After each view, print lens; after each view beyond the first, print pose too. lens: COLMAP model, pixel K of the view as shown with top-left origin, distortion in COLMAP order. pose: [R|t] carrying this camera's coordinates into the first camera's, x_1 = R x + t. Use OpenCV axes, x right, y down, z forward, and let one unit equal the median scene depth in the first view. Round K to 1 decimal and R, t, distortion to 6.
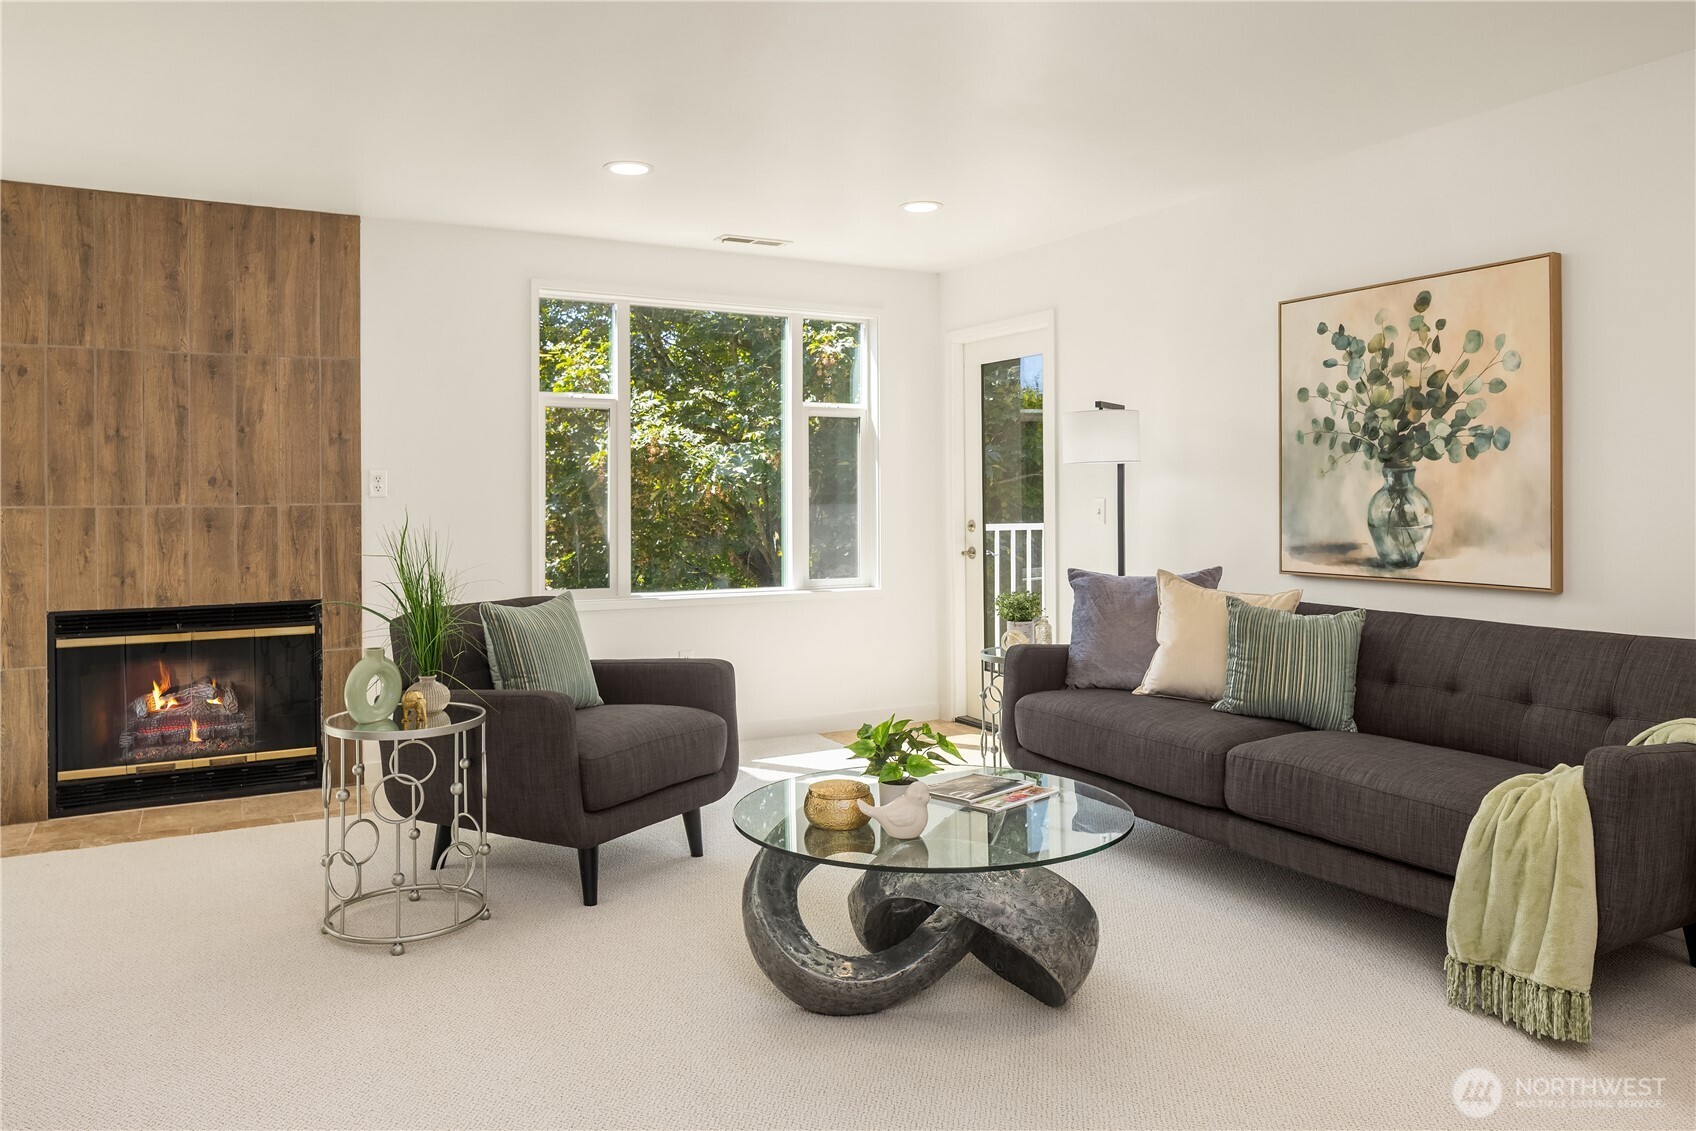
lens RADIAL K [[1189.7, 0, 853.3], [0, 1189.7, 493.4], [0, 0, 1]] dist [0.005546, -0.005152]
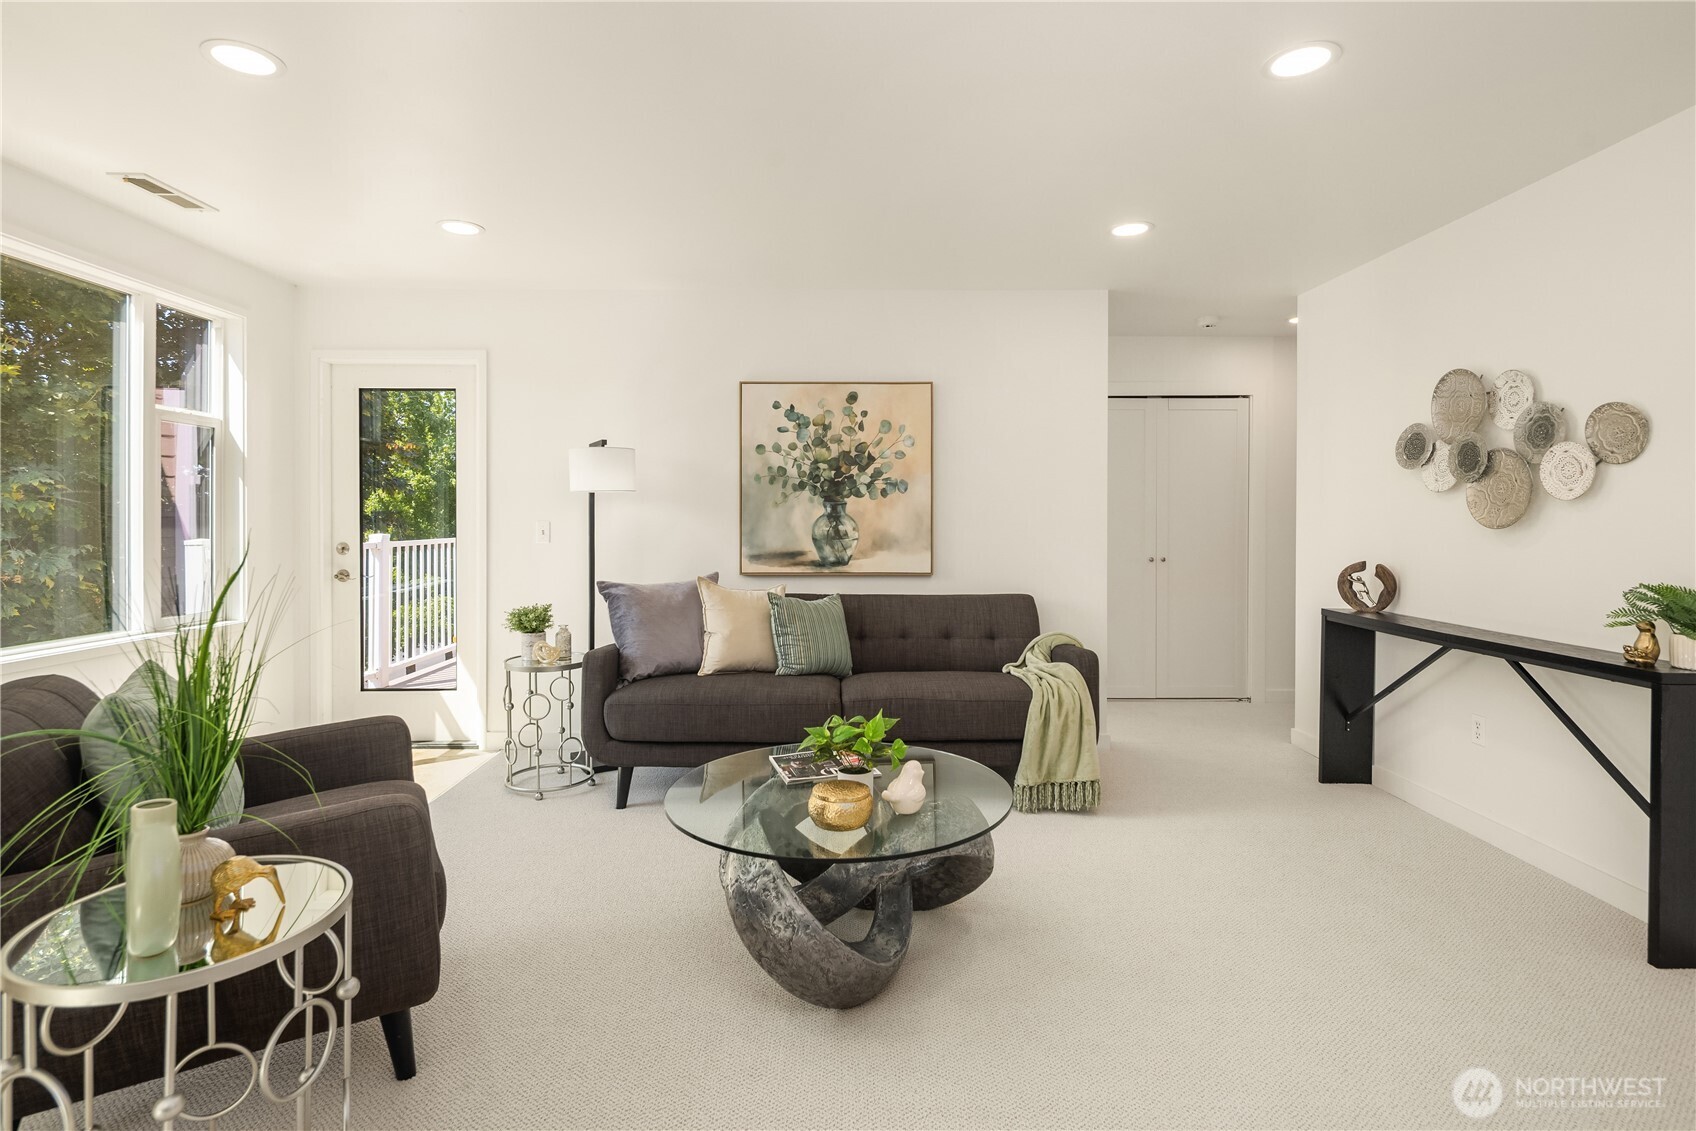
lens RADIAL K [[819.2, 0, 846.7], [0, 819.2, 524.5], [0, 0, 1]] dist [-0.001773, -0.000660]
pose [[0.476196, 0.002346, 0.879336, -0.465477], [-0.004278, 0.999991, -0.000352, 0.008203], [-0.879329, -0.003594, 0.476201, 0.461352]]
